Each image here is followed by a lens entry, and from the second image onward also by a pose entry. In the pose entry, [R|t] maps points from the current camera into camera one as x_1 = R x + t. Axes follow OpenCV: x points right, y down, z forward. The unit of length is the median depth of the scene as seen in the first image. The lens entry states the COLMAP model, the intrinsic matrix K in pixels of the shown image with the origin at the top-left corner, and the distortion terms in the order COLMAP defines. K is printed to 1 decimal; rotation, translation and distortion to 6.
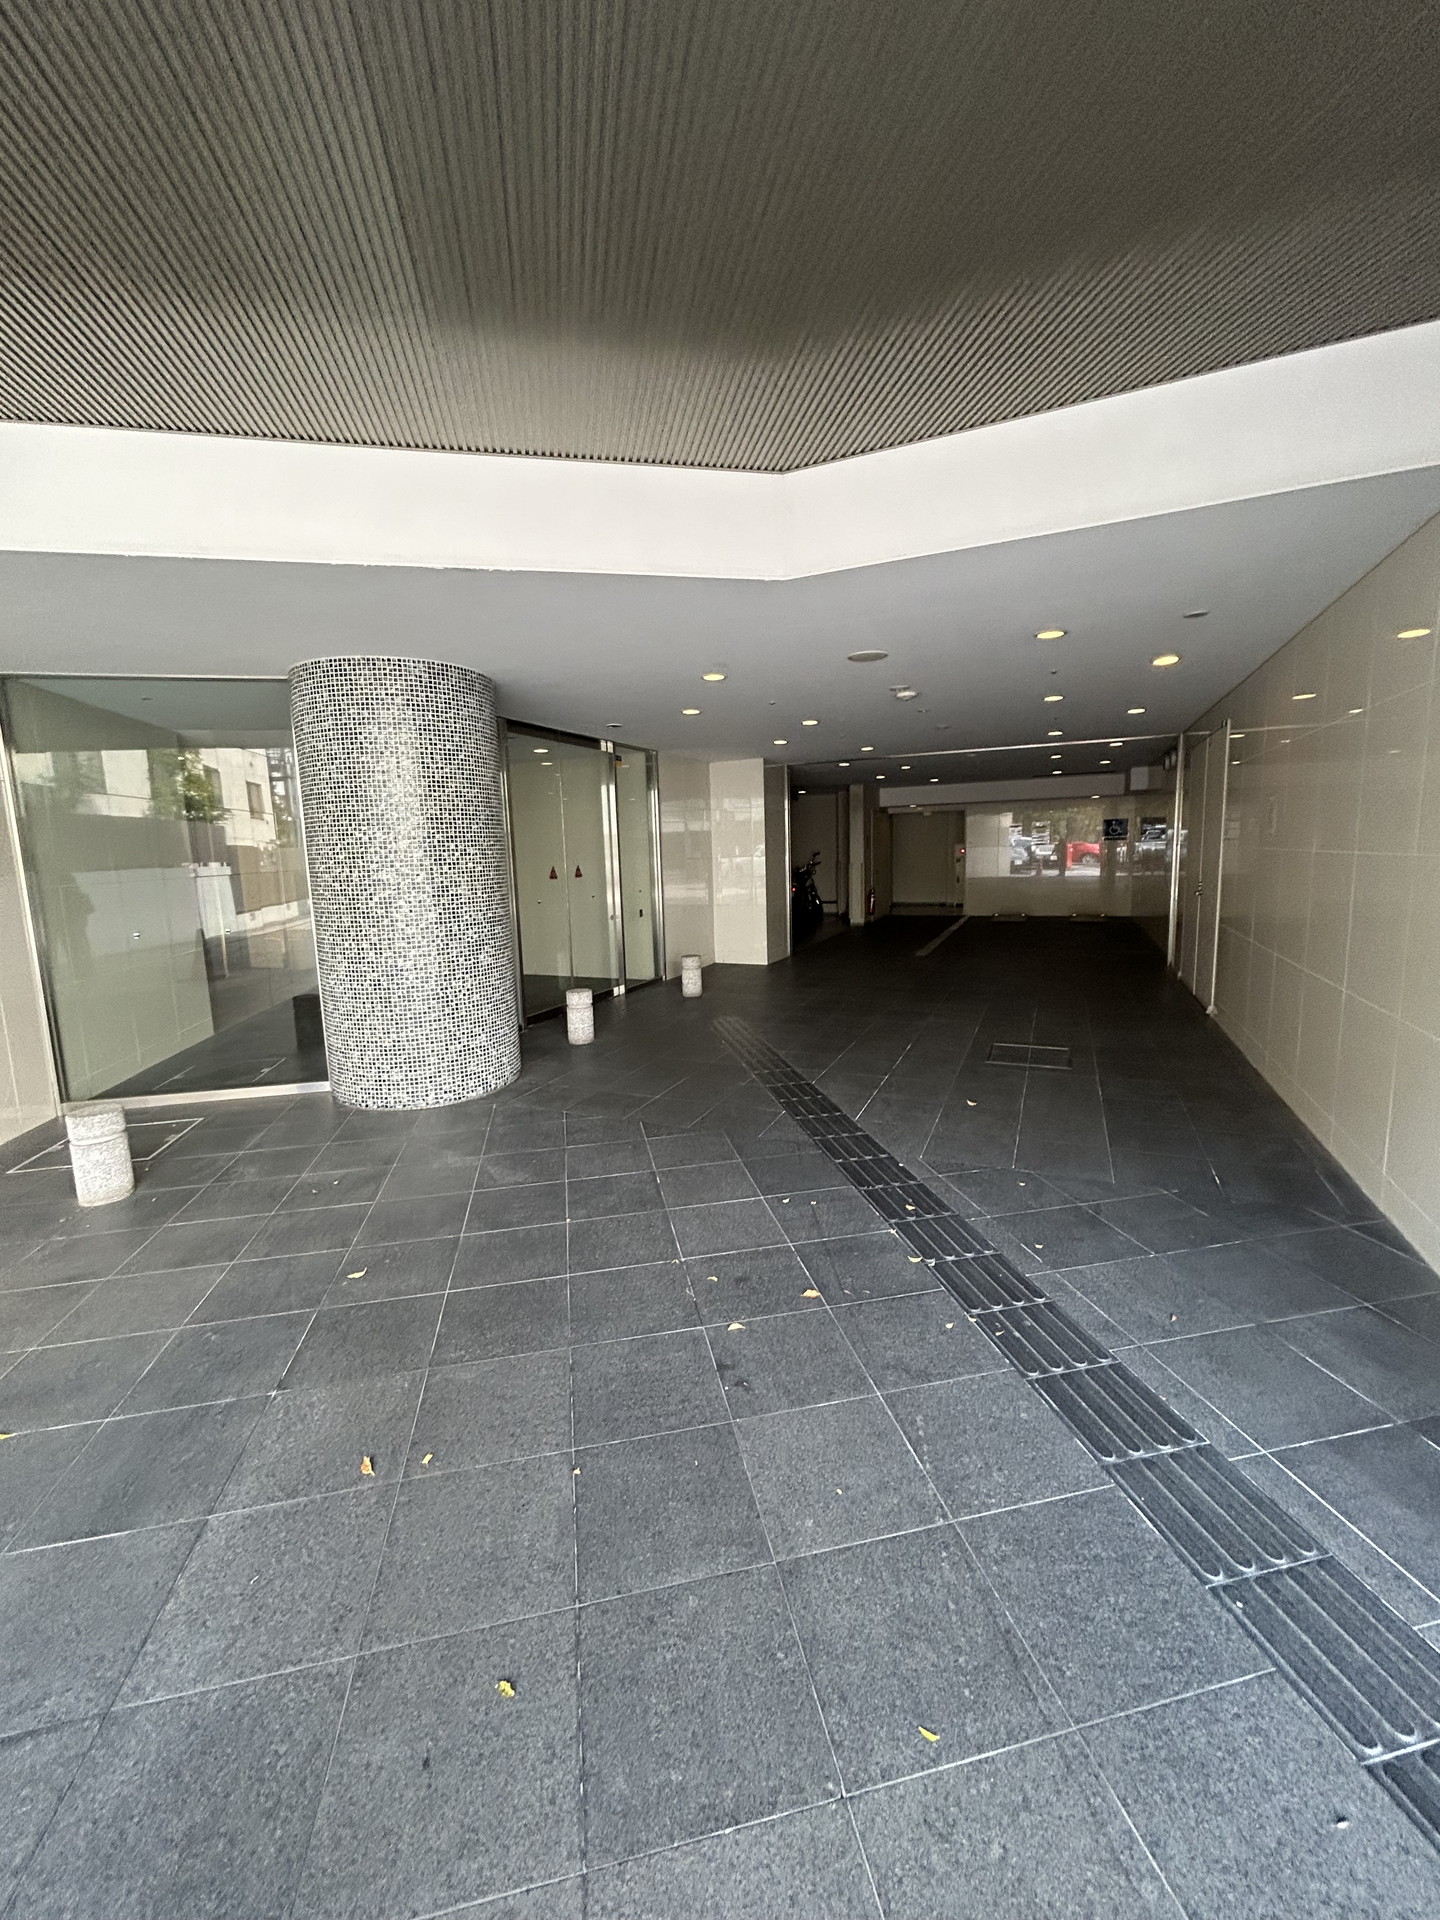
lens RADIAL K [[771.5, 0, 709.6], [0, 771.5, 956.8], [0, 0, 1]] dist [0.003262, 0.000278]
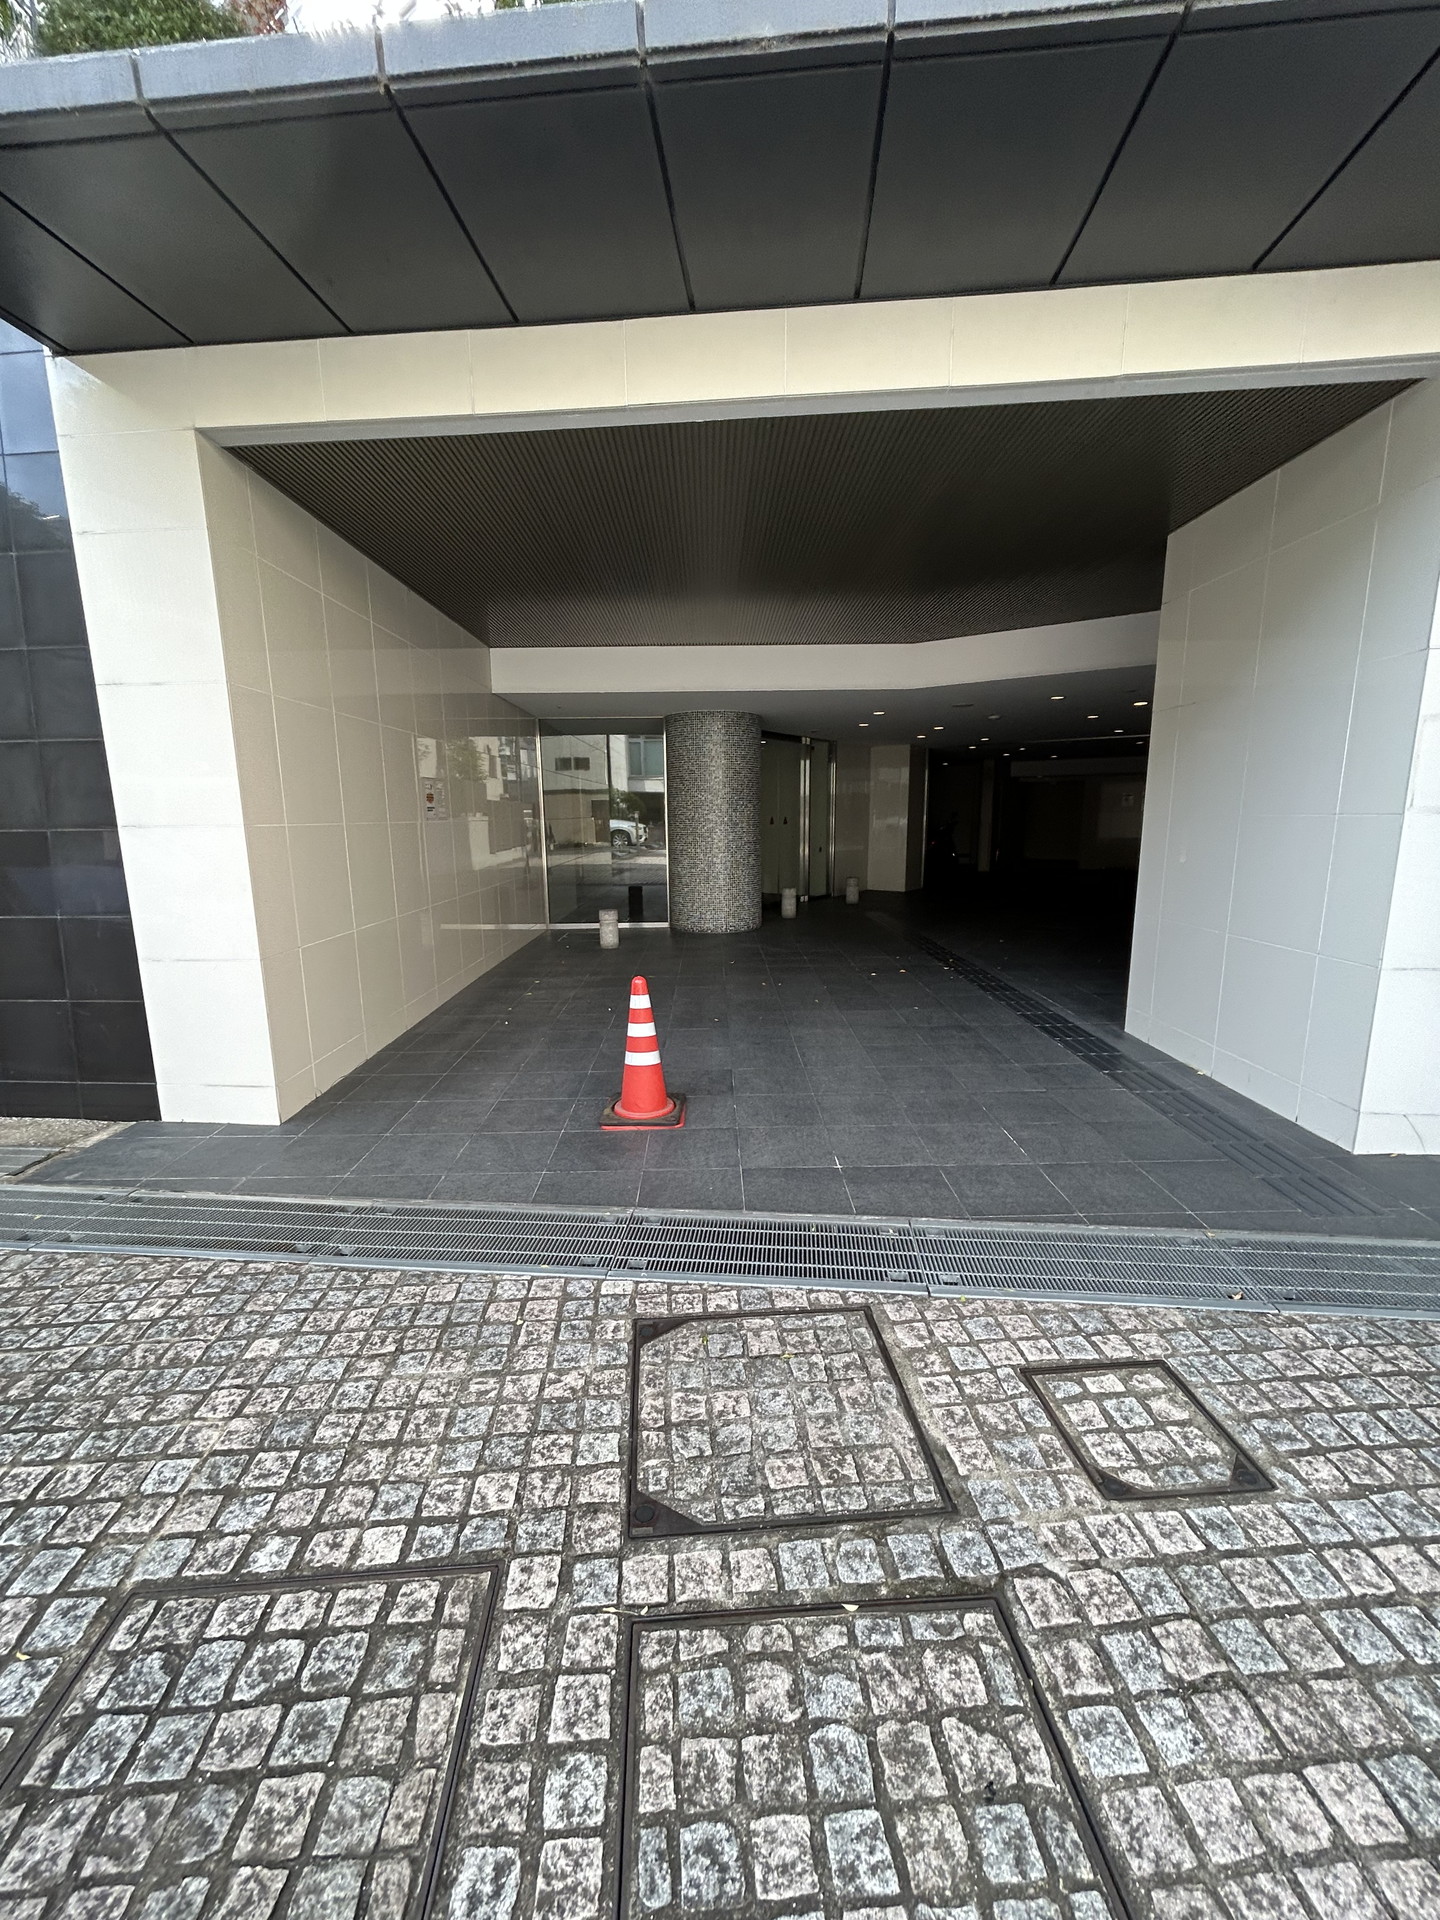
lens RADIAL K [[771.5, 0, 709.6], [0, 771.5, 956.8], [0, 0, 1]] dist [0.003262, 0.000278]
pose [[0.981615, 0.051291, -0.183852, -0.011207], [-0.042577, 0.997789, 0.051039, 0.072008], [0.186063, -0.042273, 0.981628, -0.457774]]
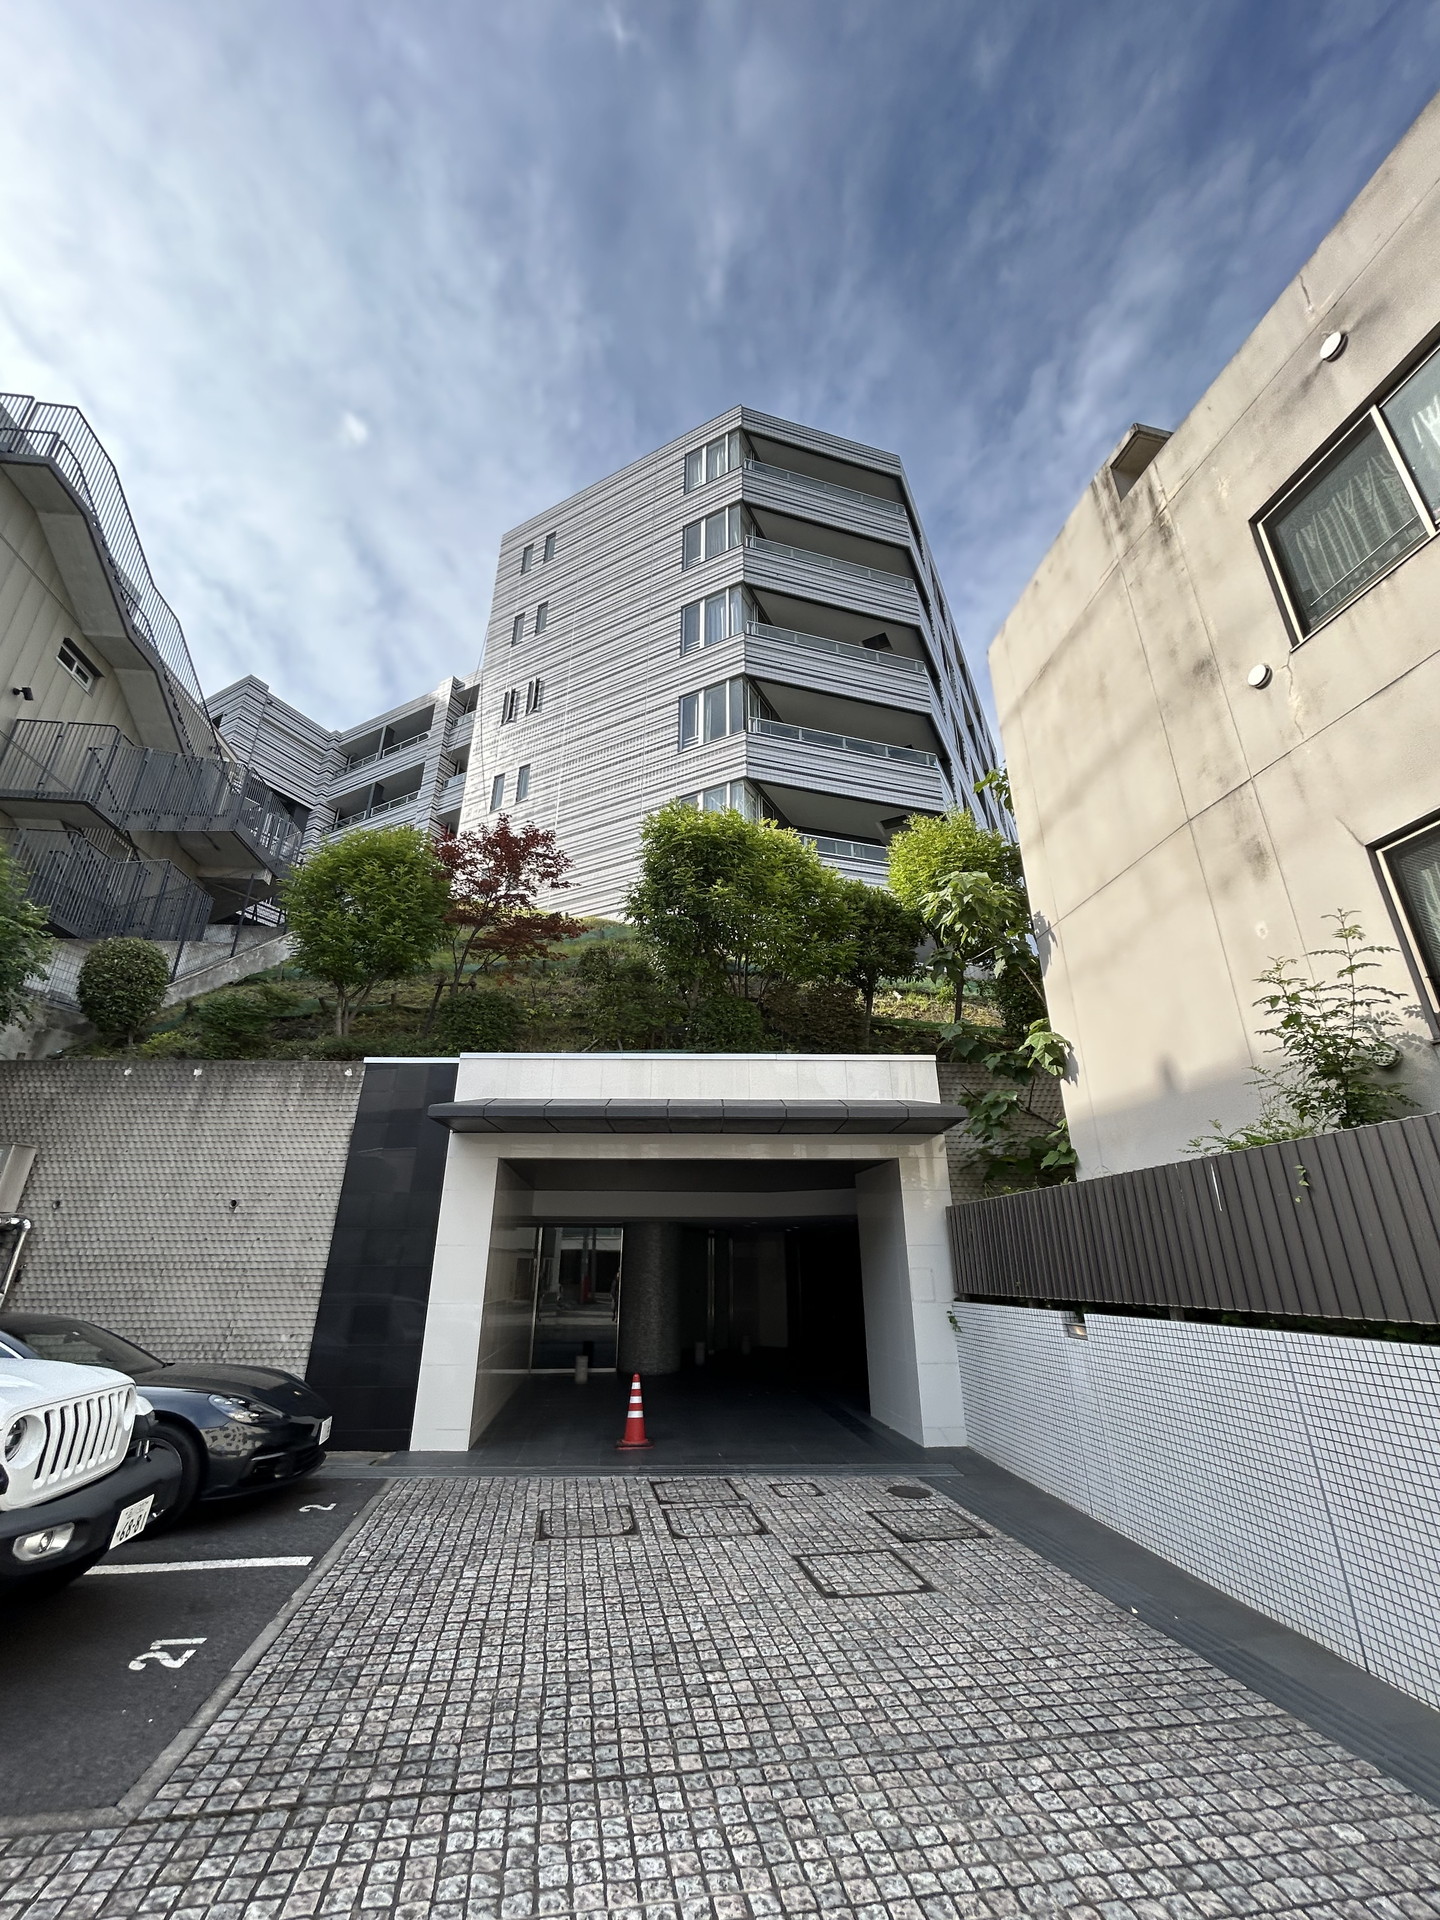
lens RADIAL K [[771.5, 0, 709.6], [0, 771.5, 956.8], [0, 0, 1]] dist [0.003262, 0.000278]
pose [[0.996611, -0.006289, -0.082017, 0.043900], [-0.035306, 0.867855, -0.495561, 0.121304], [0.074295, 0.496777, 0.864692, -1.066099]]
